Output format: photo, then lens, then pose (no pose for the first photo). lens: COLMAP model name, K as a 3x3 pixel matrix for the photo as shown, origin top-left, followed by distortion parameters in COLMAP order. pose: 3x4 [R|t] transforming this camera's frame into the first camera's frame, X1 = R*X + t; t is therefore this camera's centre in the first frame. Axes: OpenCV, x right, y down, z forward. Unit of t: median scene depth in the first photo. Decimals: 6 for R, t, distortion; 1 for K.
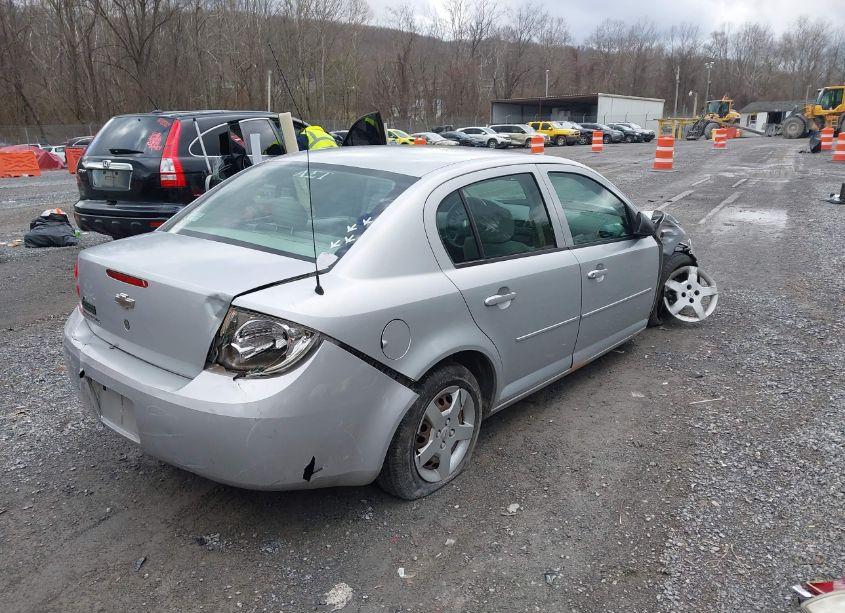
lens RADIAL K [[667.8, 0, 426.1], [0, 667.8, 307.6], [0, 0, 1]] dist [0.029658, -0.033829]
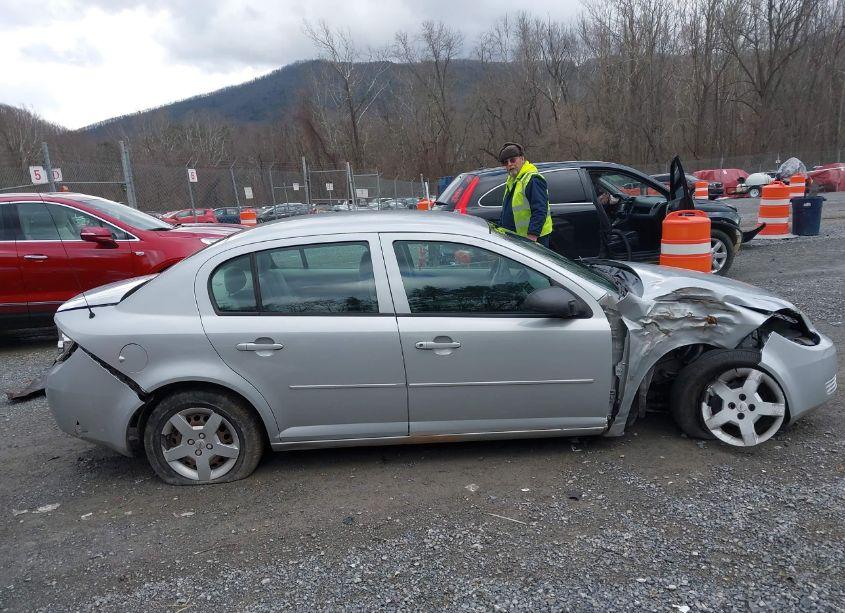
lens RADIAL K [[667.8, 0, 425.0], [0, 667.8, 301.1], [0, 0, 1]] dist [0.029658, -0.033829]
pose [[0.646415, 0.108473, -0.755236, 0.708879], [-0.149724, 0.988631, 0.013845, -0.091965], [0.748152, 0.104128, 0.655307, 0.260887]]
